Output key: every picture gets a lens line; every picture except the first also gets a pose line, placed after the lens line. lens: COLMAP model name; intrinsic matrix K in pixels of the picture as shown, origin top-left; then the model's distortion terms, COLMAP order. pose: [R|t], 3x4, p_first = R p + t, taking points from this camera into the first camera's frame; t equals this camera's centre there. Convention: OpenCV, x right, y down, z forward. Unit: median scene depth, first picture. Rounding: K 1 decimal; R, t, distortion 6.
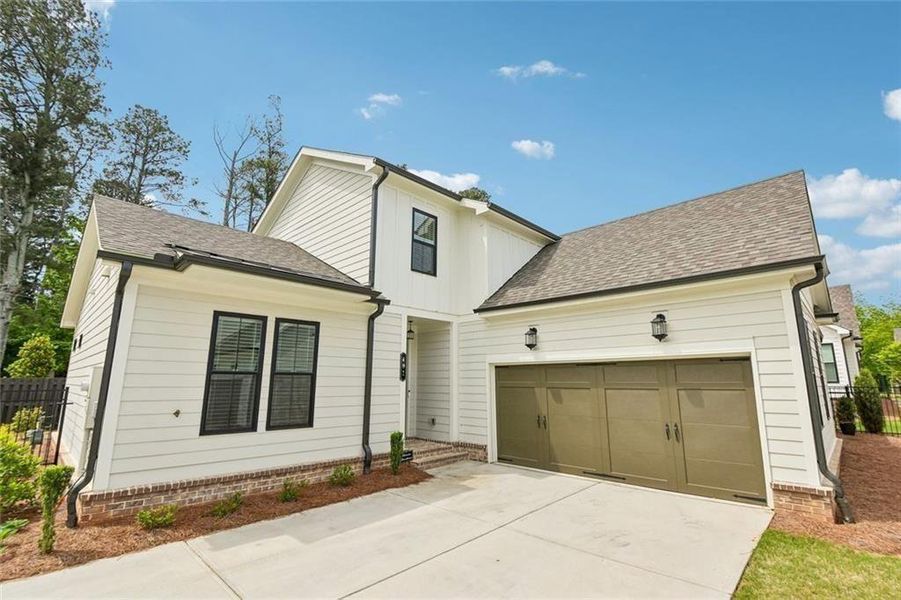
lens RADIAL K [[411.2, 0, 451.0], [0, 411.2, 303.4], [0, 0, 1]] dist [-0.011119, -0.001574]
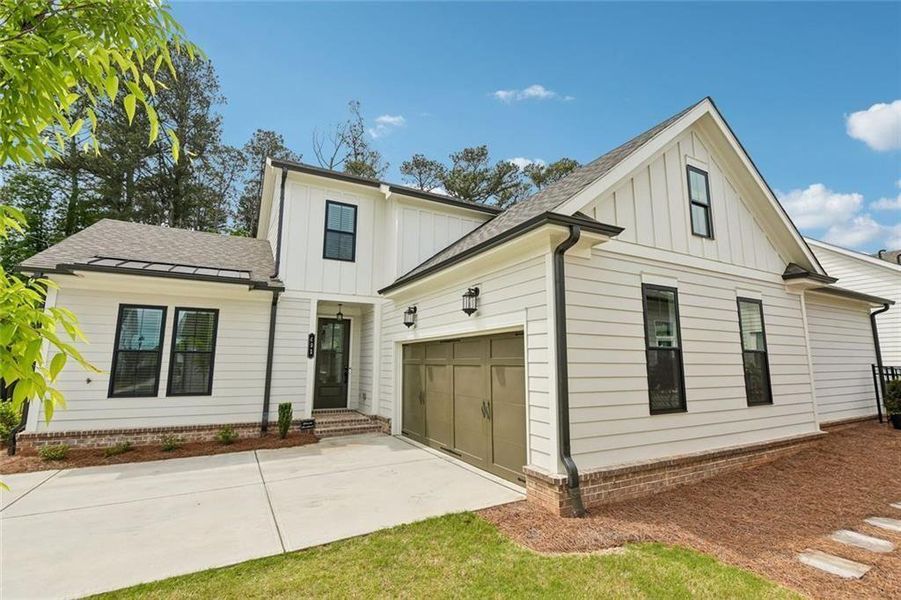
lens RADIAL K [[411.2, 0, 452.3], [0, 411.2, 302.4], [0, 0, 1]] dist [-0.011119, -0.001574]
pose [[0.953132, -0.042051, -0.299618, 0.698467], [0.054738, 0.997919, 0.034072, 0.023092], [0.297562, -0.048875, 0.953451, 0.065825]]
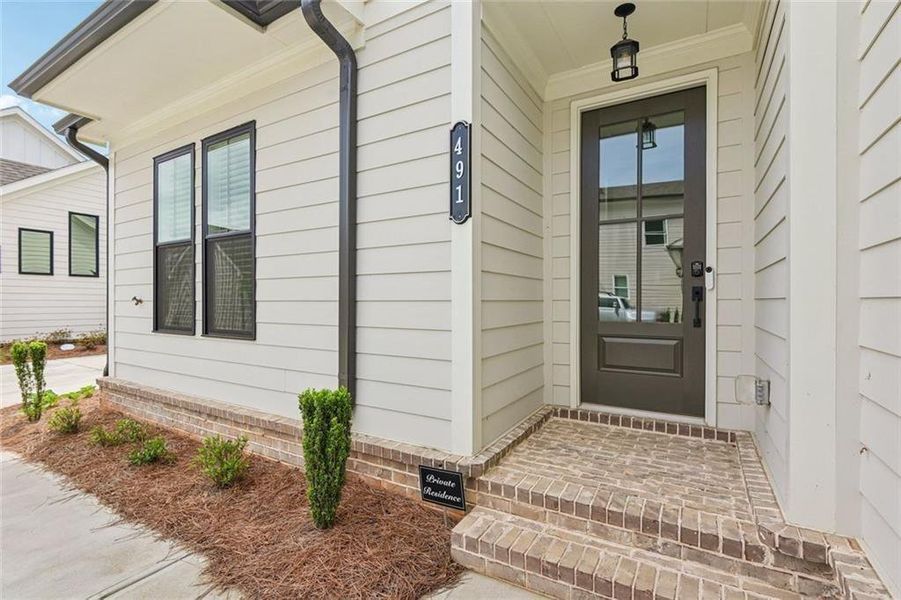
lens RADIAL K [[411.2, 0, 453.0], [0, 411.2, 300.1], [0, 0, 1]] dist [-0.011119, -0.001574]
pose [[0.234993, 0.007467, -0.971968, 0.180562], [0.186121, 0.981121, 0.052535, 0.264783], [0.954011, -0.193249, 0.229166, 1.086322]]
